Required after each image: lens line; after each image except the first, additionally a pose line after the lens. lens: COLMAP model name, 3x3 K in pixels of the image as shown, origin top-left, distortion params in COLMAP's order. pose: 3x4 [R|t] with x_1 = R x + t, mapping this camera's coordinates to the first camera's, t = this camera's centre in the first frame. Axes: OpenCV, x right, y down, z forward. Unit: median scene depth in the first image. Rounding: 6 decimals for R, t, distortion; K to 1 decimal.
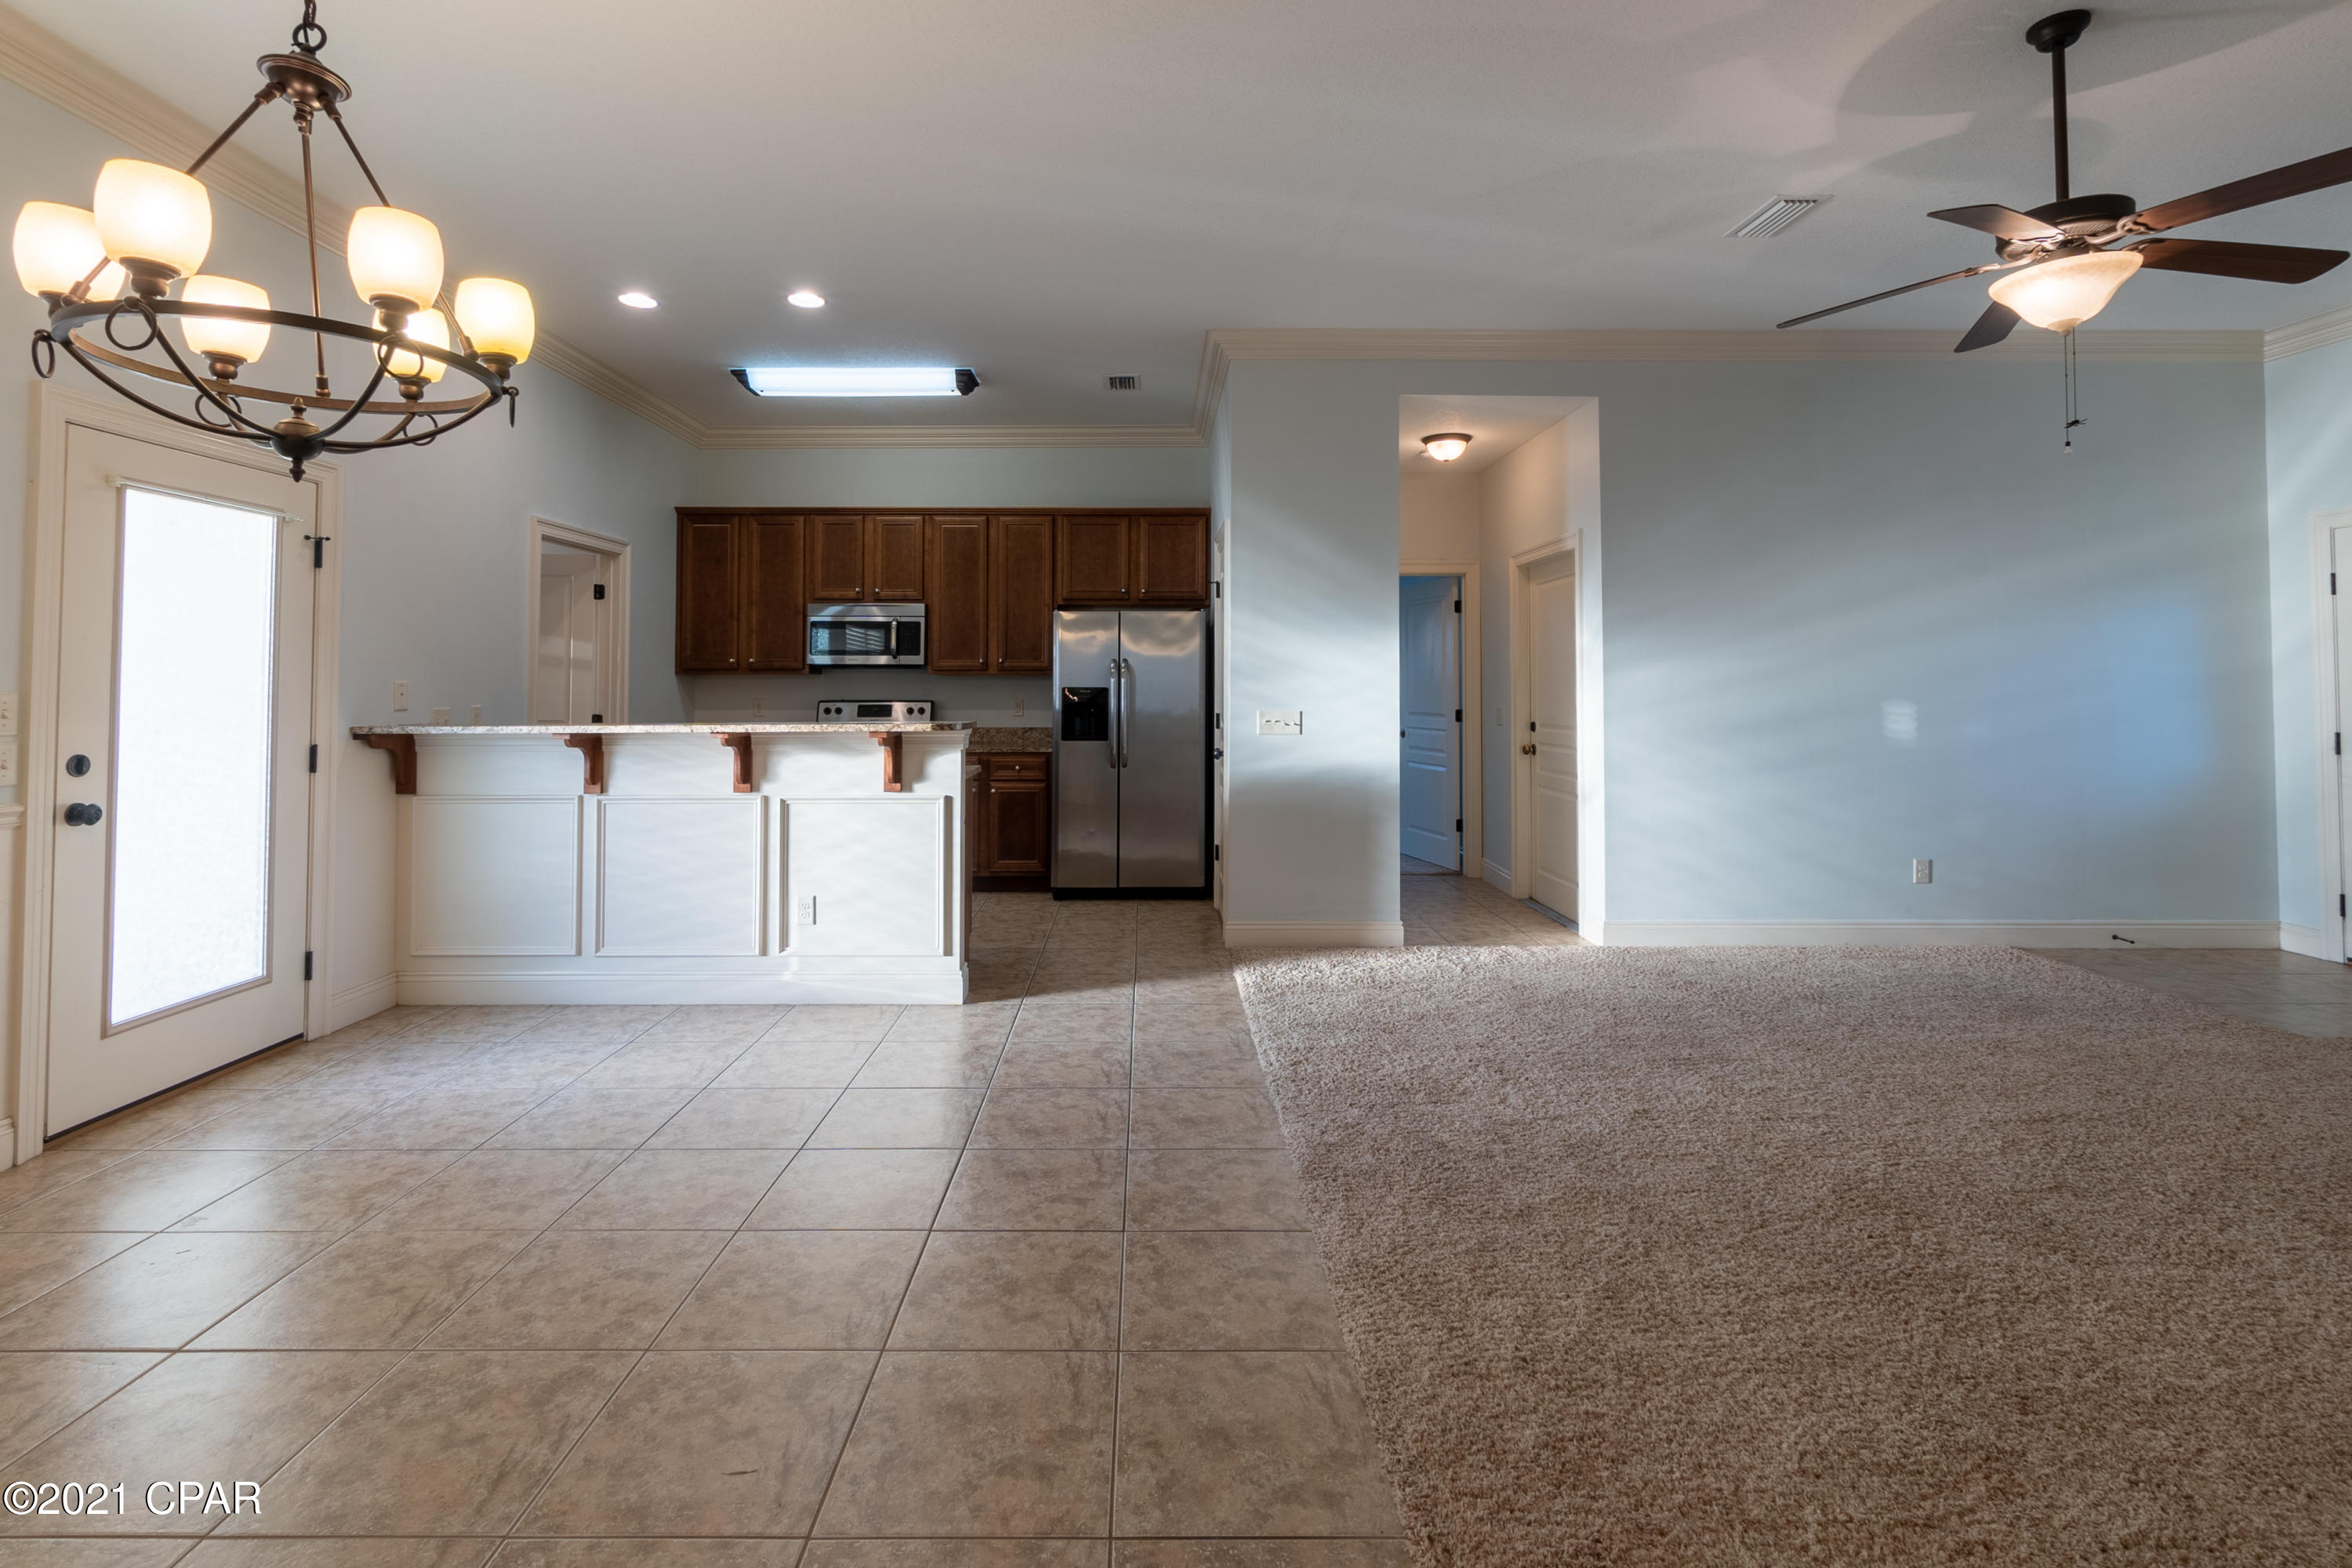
lens RADIAL K [[1091.0, 0, 1181.8], [0, 1091.0, 654.7], [0, 0, 1]] dist [0.007311, 0.000428]
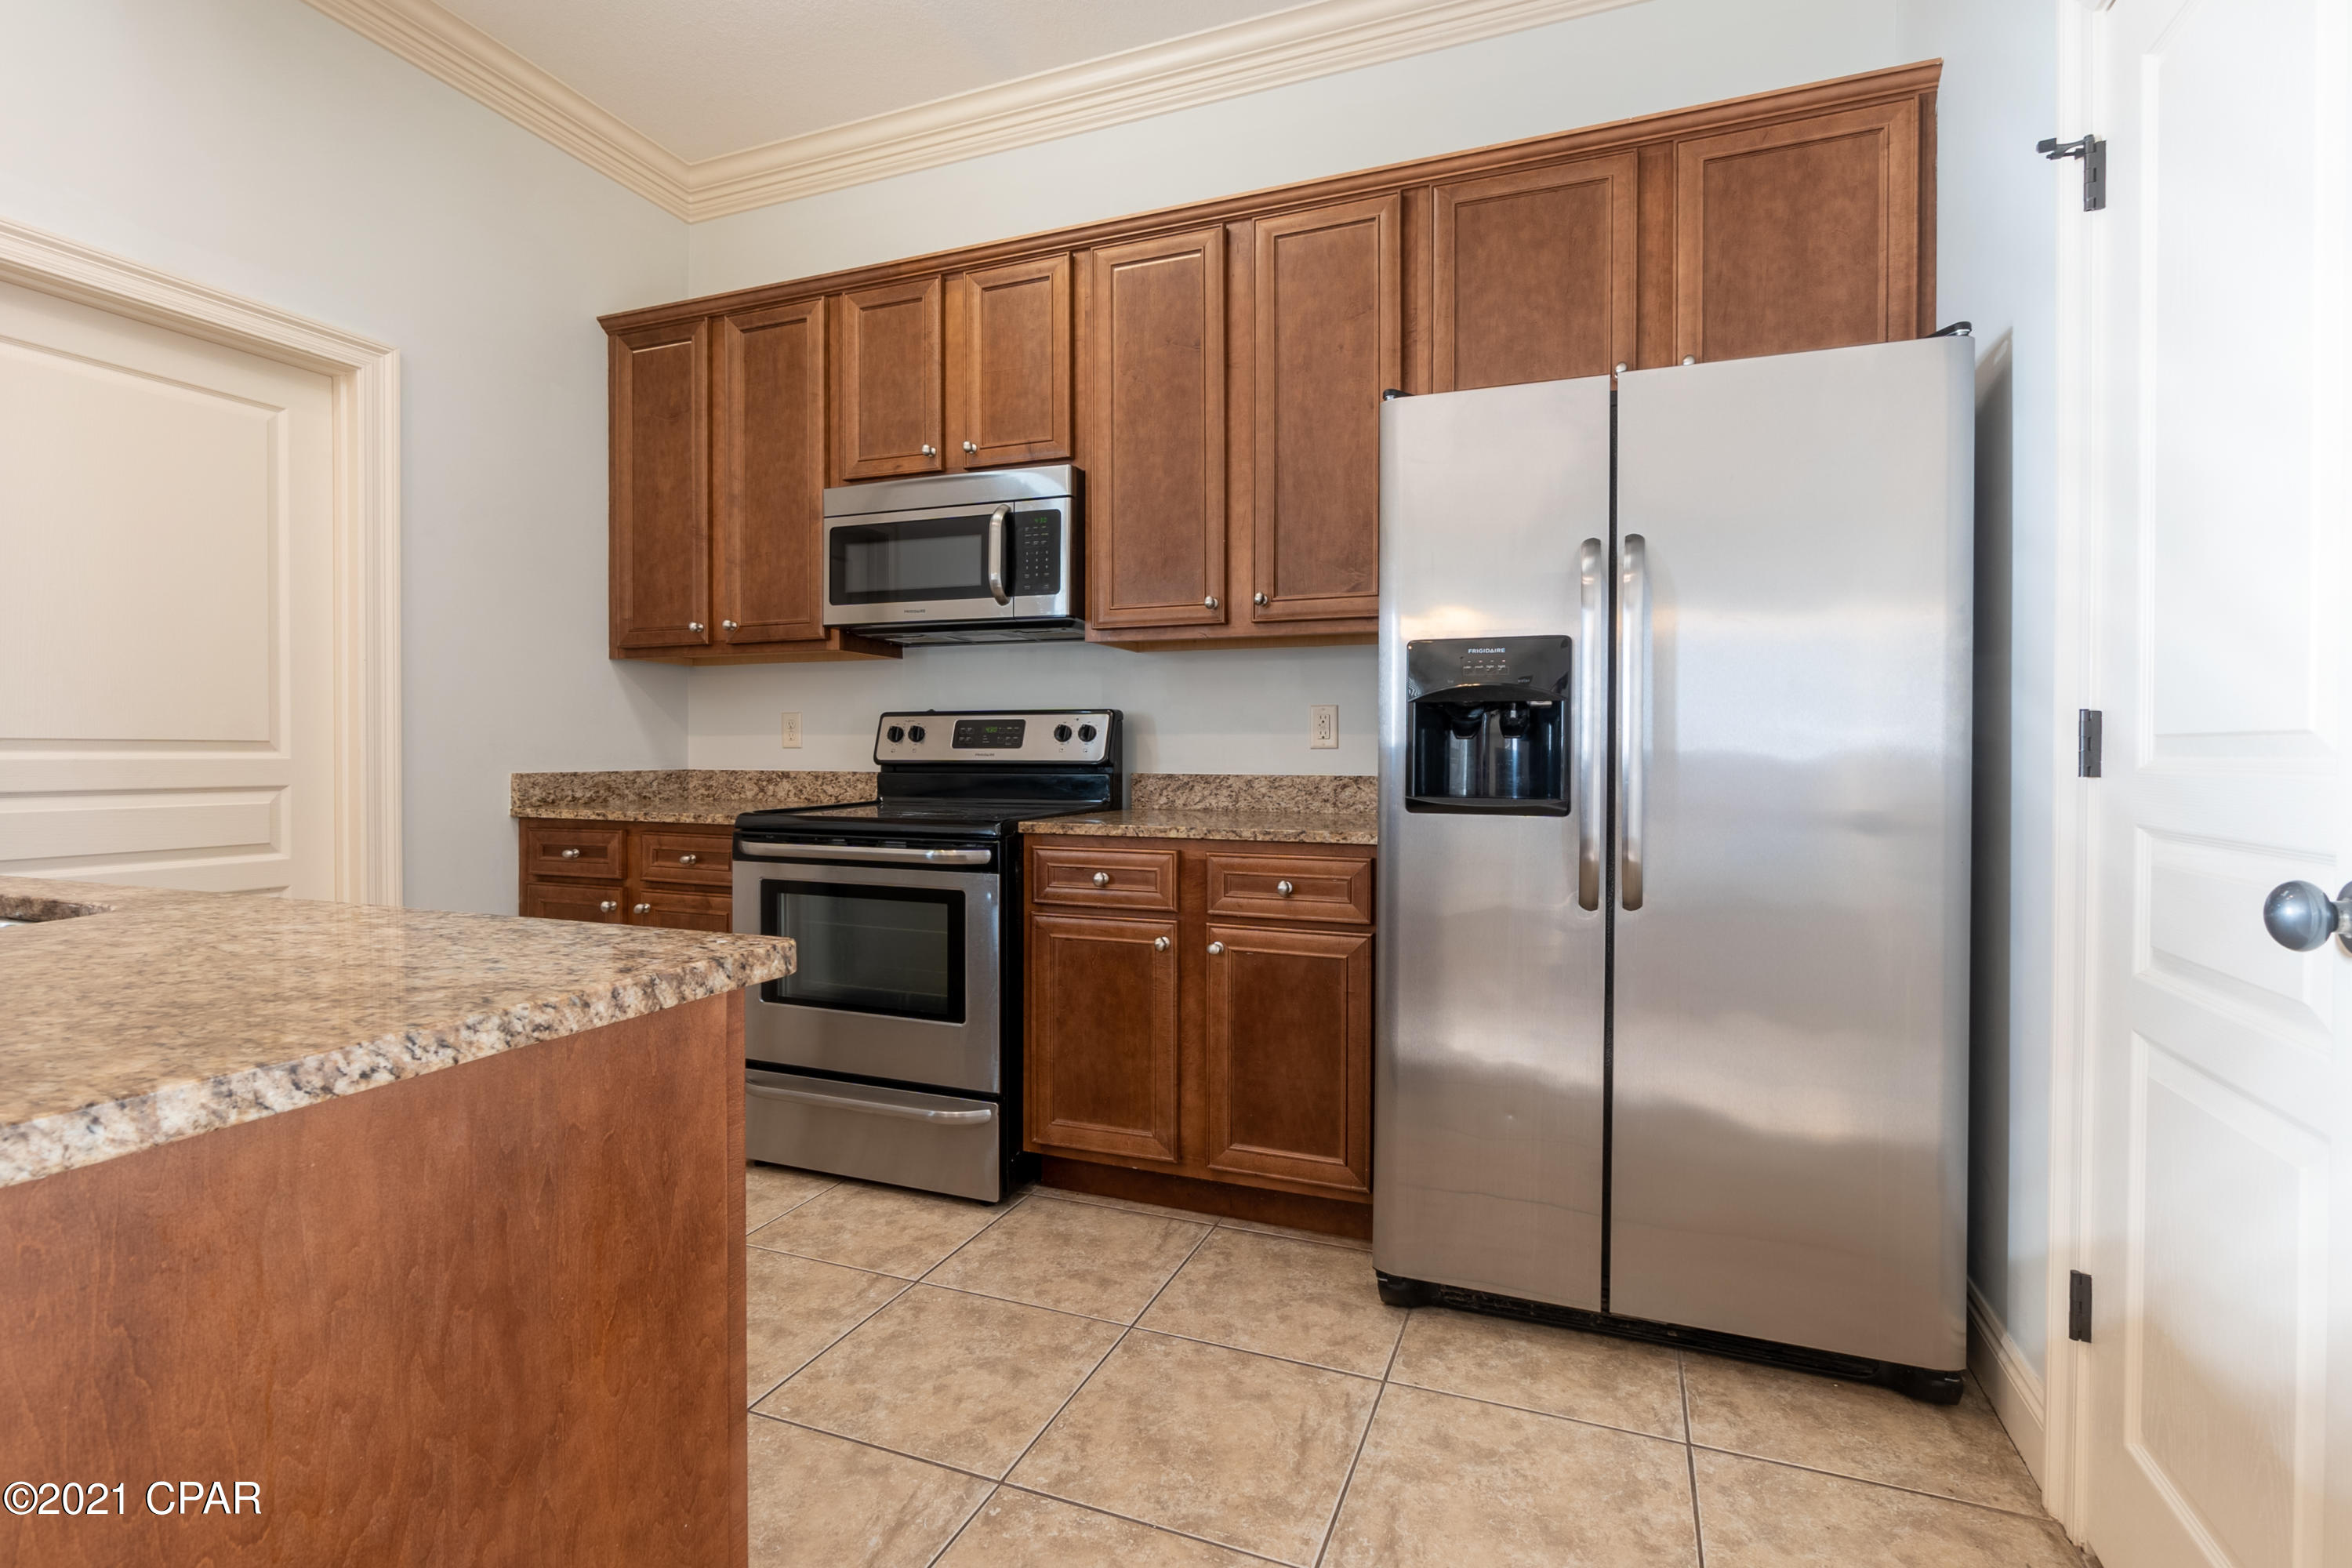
lens RADIAL K [[782.8, 0, 1209.1], [0, 782.8, 776.0], [0, 0, 1]] dist [-0.002057, -0.000144]
pose [[0.879144, 0.002124, -0.476551, -0.053102], [0.014448, 0.999412, 0.031107, 0.060126], [0.476337, -0.034233, 0.878596, 0.769406]]
